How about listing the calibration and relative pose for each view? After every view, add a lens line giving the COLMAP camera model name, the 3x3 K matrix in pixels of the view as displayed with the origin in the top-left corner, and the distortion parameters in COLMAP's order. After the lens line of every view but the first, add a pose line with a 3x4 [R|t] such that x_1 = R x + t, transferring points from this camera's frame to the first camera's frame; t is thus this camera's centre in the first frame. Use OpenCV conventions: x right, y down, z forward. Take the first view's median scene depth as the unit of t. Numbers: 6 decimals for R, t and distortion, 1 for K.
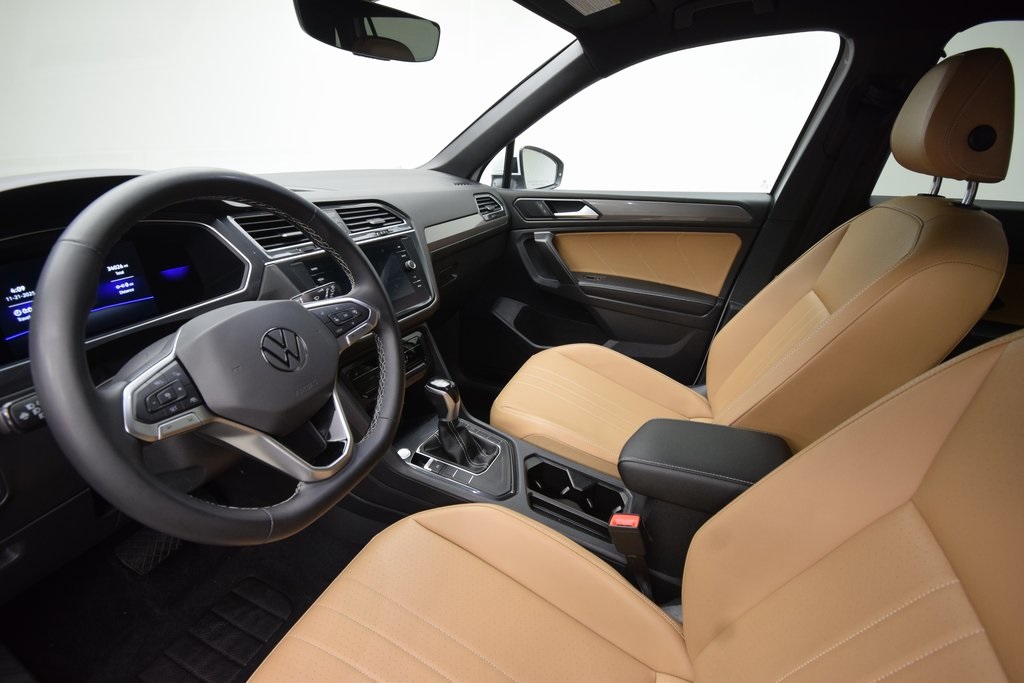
lens RADIAL K [[481.5, 0, 521.8], [0, 481.5, 342.2], [0, 0, 1]] dist [-0.004721, -0.012019]
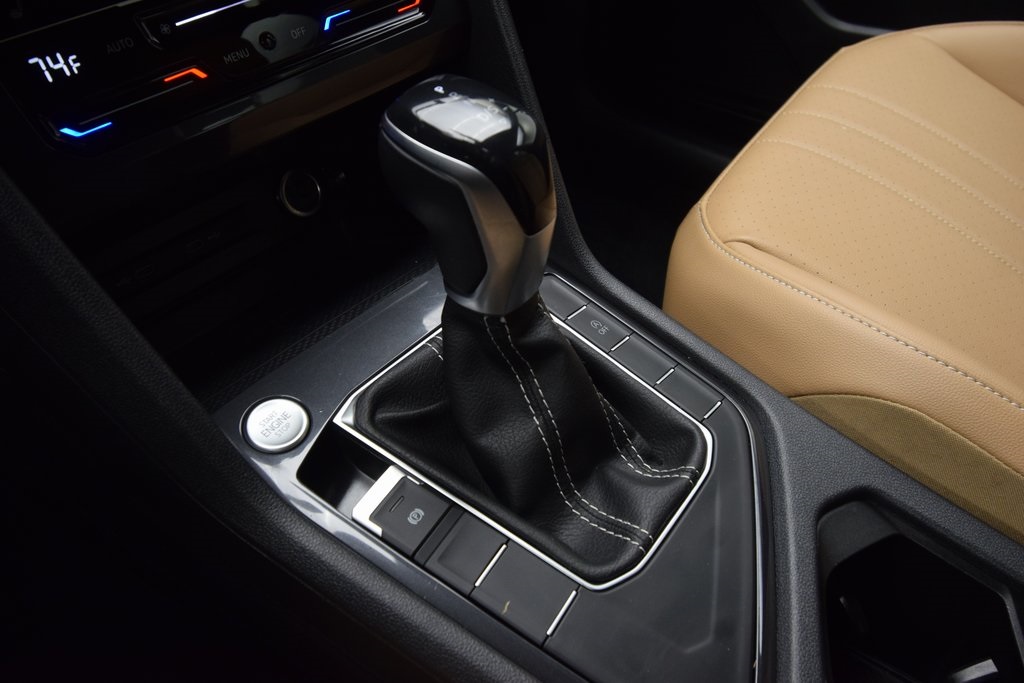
lens RADIAL K [[919.5, 0, 516.5], [0, 919.5, 333.5], [0, 0, 1]] dist [0.000701, -0.002773]
pose [[0.974140, 0.156121, -0.163331, -0.068707], [-0.097190, 0.942123, 0.320872, 0.042856], [0.203972, -0.296700, 0.932933, 0.580667]]
